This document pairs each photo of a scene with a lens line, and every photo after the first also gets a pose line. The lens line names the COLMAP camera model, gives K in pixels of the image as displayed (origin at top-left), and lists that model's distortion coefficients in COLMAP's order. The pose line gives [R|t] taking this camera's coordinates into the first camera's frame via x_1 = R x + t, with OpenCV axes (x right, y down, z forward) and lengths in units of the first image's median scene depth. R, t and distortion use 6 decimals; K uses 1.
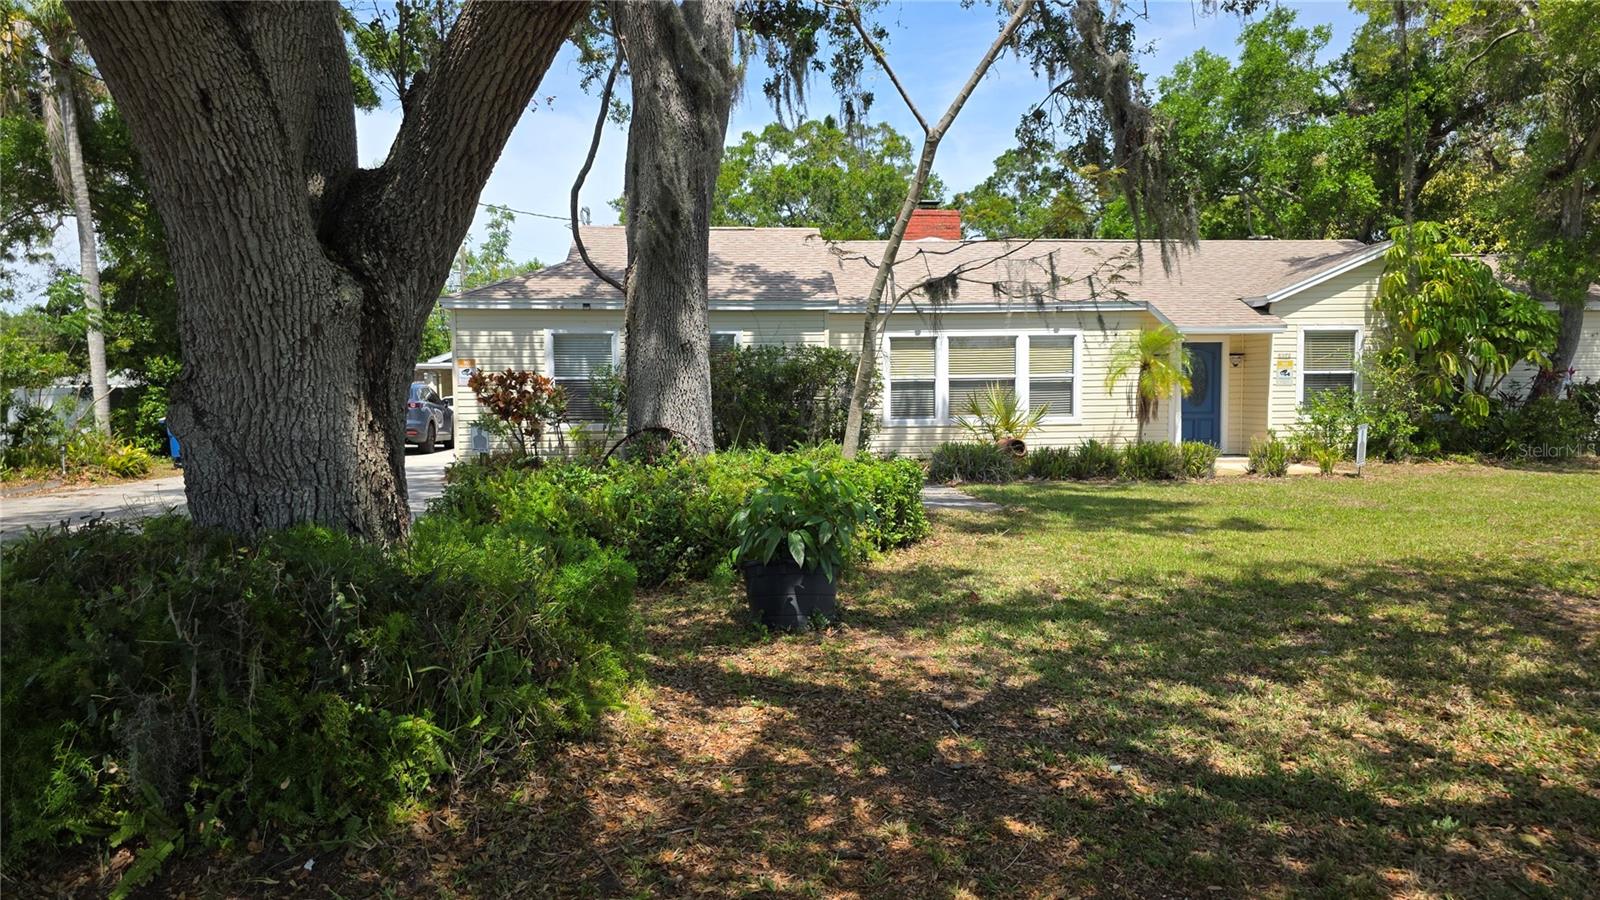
lens RADIAL K [[1091.8, 0, 845.5], [0, 1091.8, 452.9], [0, 0, 1]] dist [0.048109, -0.027473]
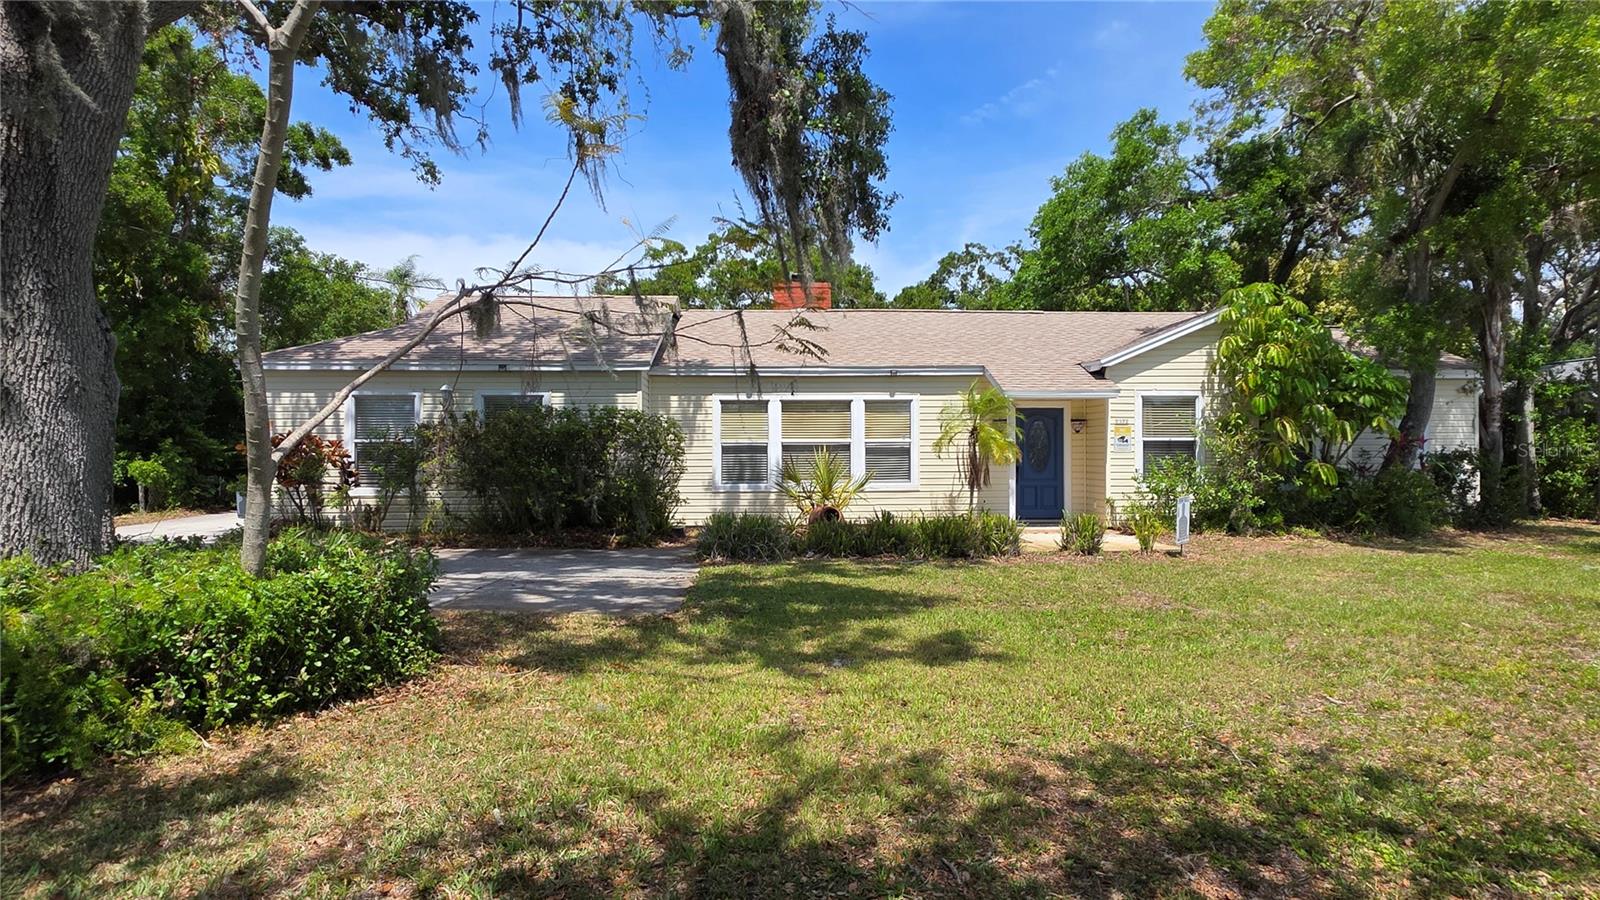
lens RADIAL K [[858.6, 0, 831.4], [0, 858.6, 440.9], [0, 0, 1]] dist [0.014822, 0.001066]
pose [[0.999224, 0.005486, -0.038994, 0.173718], [-0.008198, 0.997532, -0.069734, -0.016847], [0.038516, 0.070000, 0.996803, 0.238257]]
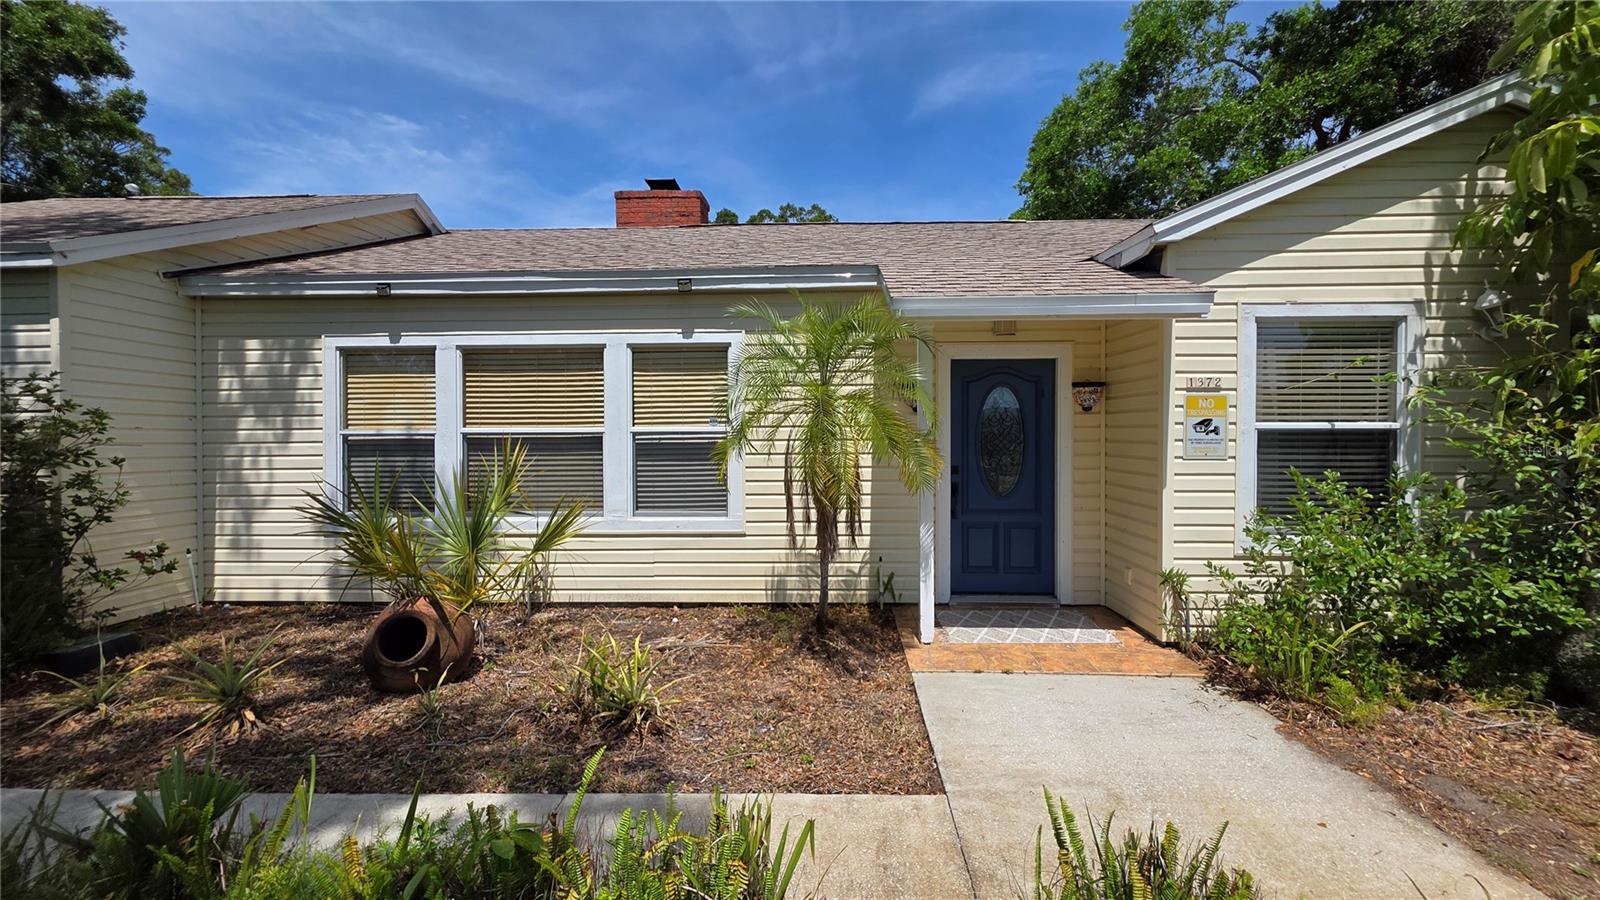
lens RADIAL K [[643.5, 0, 820.6], [0, 643.5, 438.9], [0, 0, 1]] dist [0.008009, -0.003283]
pose [[0.991439, 0.006713, -0.130398, 0.294641], [-0.012050, 0.999120, -0.040182, -0.057906], [0.130014, 0.041410, 0.990647, 0.758522]]
